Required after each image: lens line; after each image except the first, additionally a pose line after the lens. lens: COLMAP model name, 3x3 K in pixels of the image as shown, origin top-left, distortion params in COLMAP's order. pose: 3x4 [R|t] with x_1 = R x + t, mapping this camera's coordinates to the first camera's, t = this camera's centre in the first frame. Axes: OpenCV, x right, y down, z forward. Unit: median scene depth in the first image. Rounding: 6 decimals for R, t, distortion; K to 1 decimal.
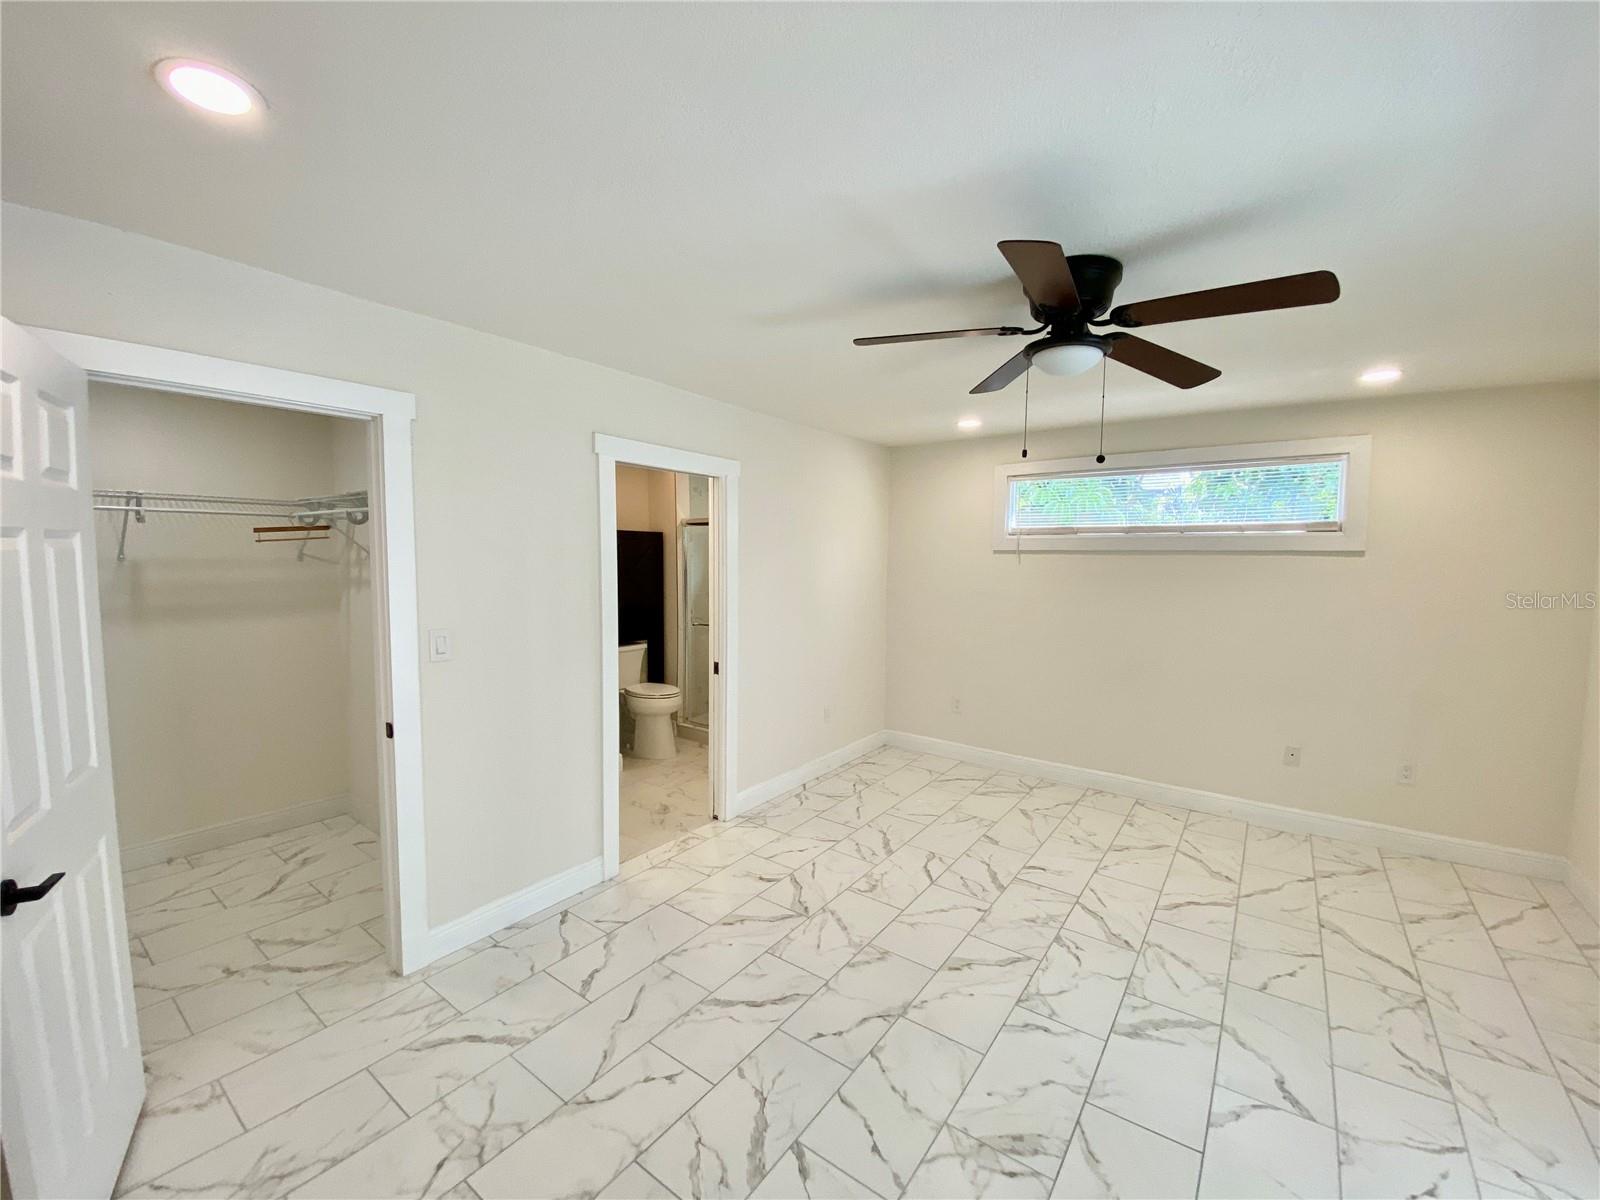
lens RADIAL K [[656.9, 0, 800.0], [0, 656.9, 600.0], [0, 0, 1]] dist [0.032842, -0.022263]
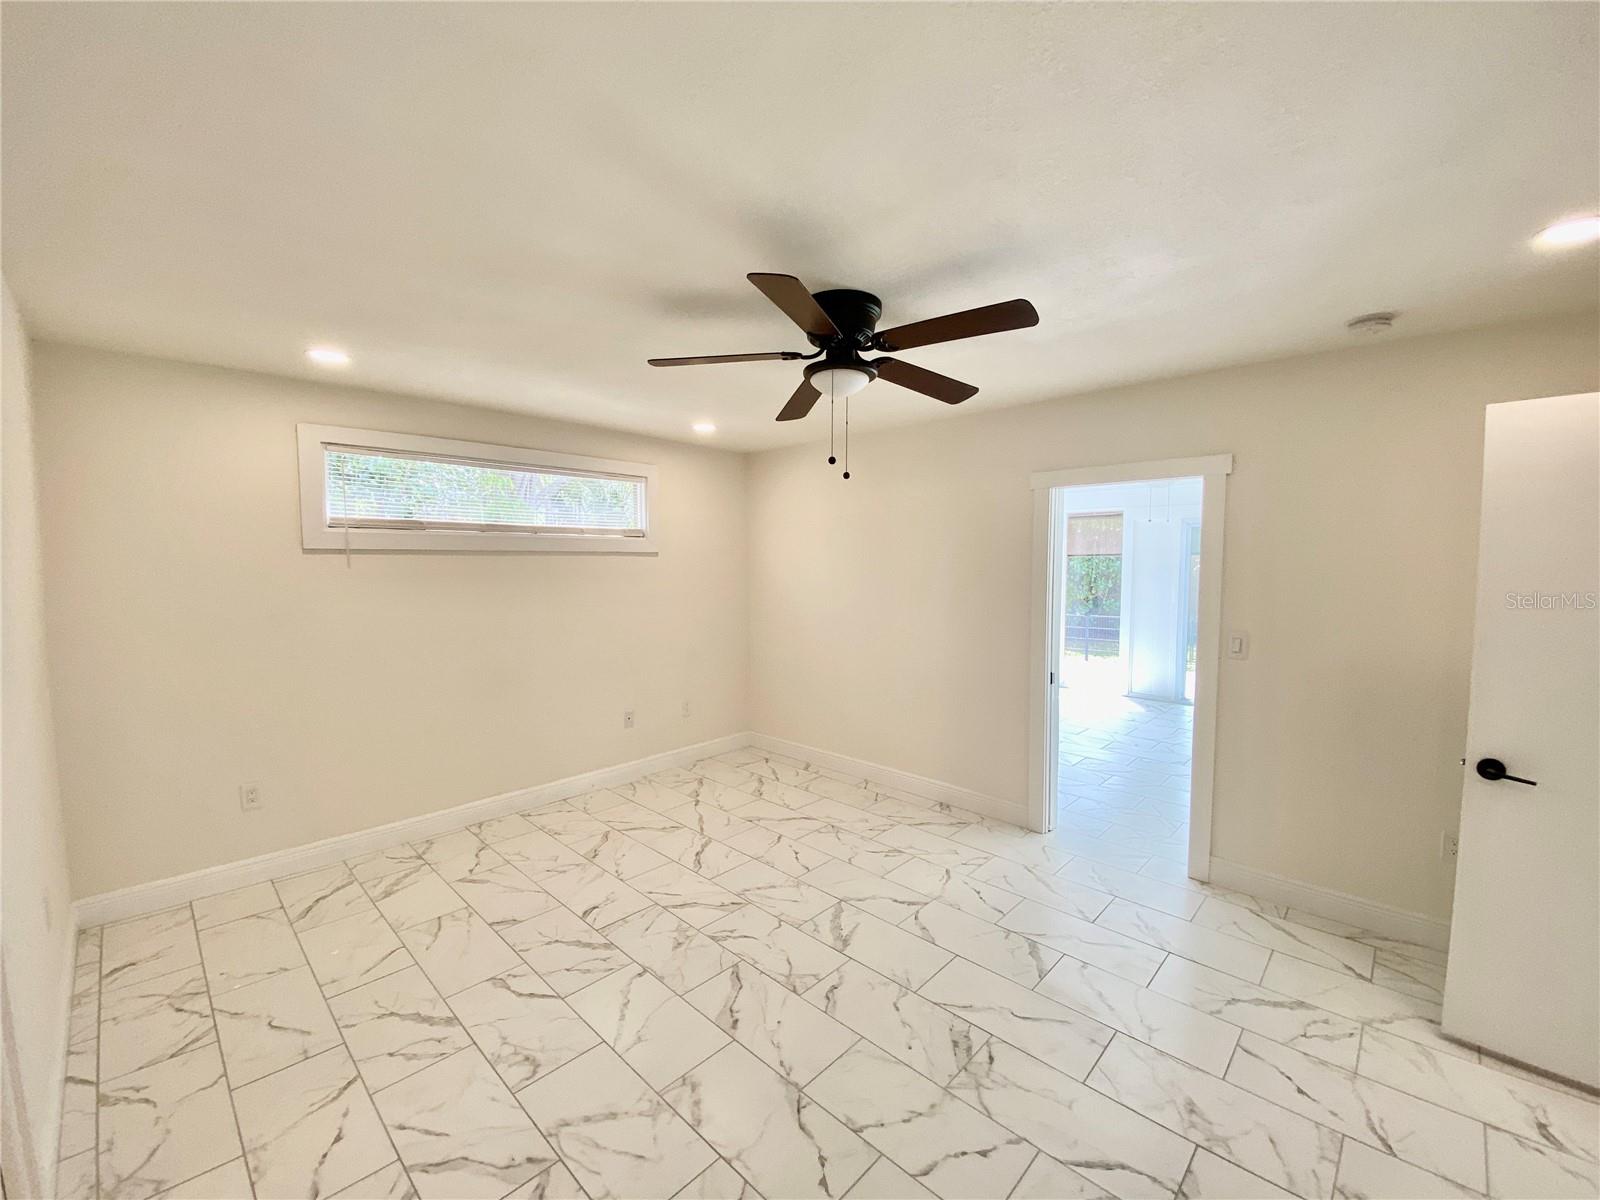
lens RADIAL K [[656.9, 0, 800.0], [0, 656.9, 600.0], [0, 0, 1]] dist [0.032842, -0.022263]
pose [[0.122655, -0.072905, 0.989768, -0.421126], [0.068535, 0.995540, 0.064837, -0.043065], [-0.990080, 0.059881, 0.127104, 0.542827]]
